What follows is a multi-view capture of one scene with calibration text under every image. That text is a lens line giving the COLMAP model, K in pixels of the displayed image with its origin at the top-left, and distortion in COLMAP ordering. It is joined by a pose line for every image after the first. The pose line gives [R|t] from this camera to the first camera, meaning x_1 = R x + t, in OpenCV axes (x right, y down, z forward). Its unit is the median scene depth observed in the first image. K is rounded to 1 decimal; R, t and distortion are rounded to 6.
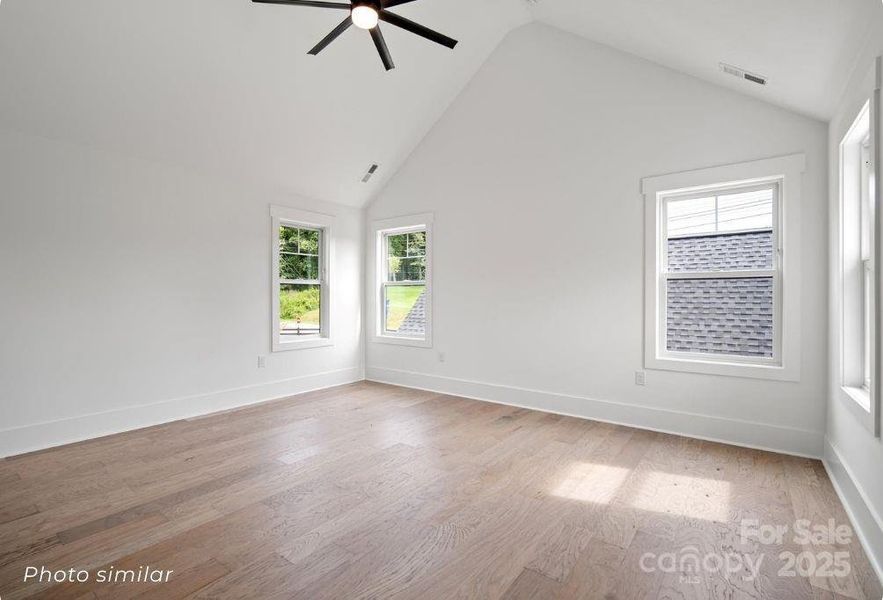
lens RADIAL K [[404.7, 0, 441.2], [0, 404.7, 296.4], [0, 0, 1]] dist [-0.011792, -0.000298]
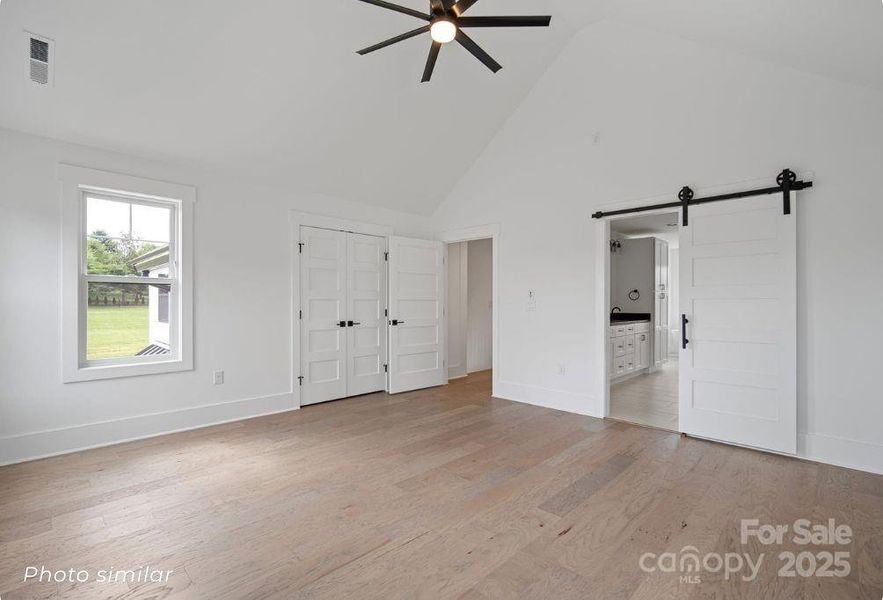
lens RADIAL K [[404.7, 0, 439.8], [0, 404.7, 302.3], [0, 0, 1]] dist [-0.011792, -0.000298]
pose [[-0.990862, -0.002632, 0.134855, -0.043164], [-0.003403, 0.999979, -0.005485, 0.000836], [-0.134837, -0.005894, -0.990850, 0.270987]]
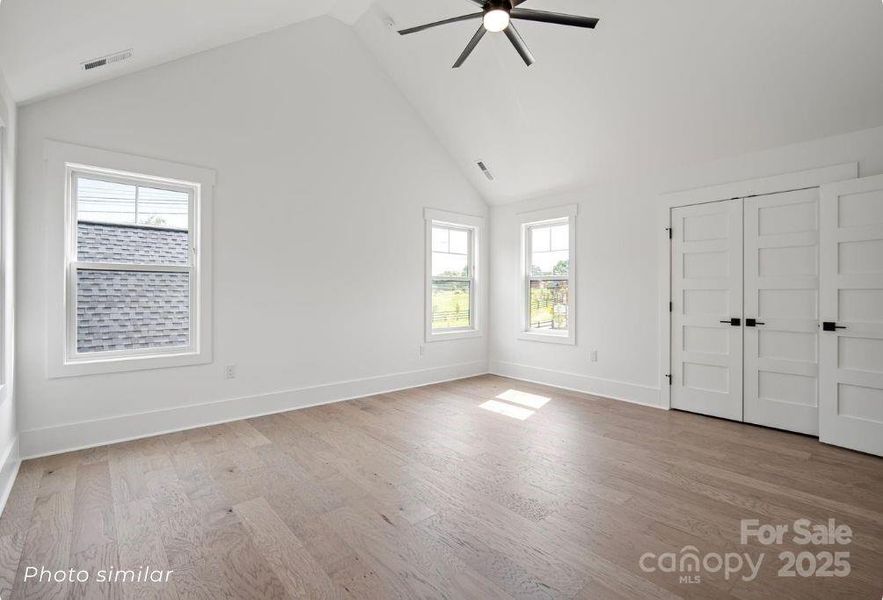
lens RADIAL K [[404.7, 0, 438.2], [0, 404.7, 294.4], [0, 0, 1]] dist [-0.011792, -0.000298]
pose [[0.211534, -0.003627, 0.977364, -0.164193], [-0.008250, 0.999951, 0.005496, 0.000456], [-0.977336, -0.009226, 0.211494, 0.124035]]
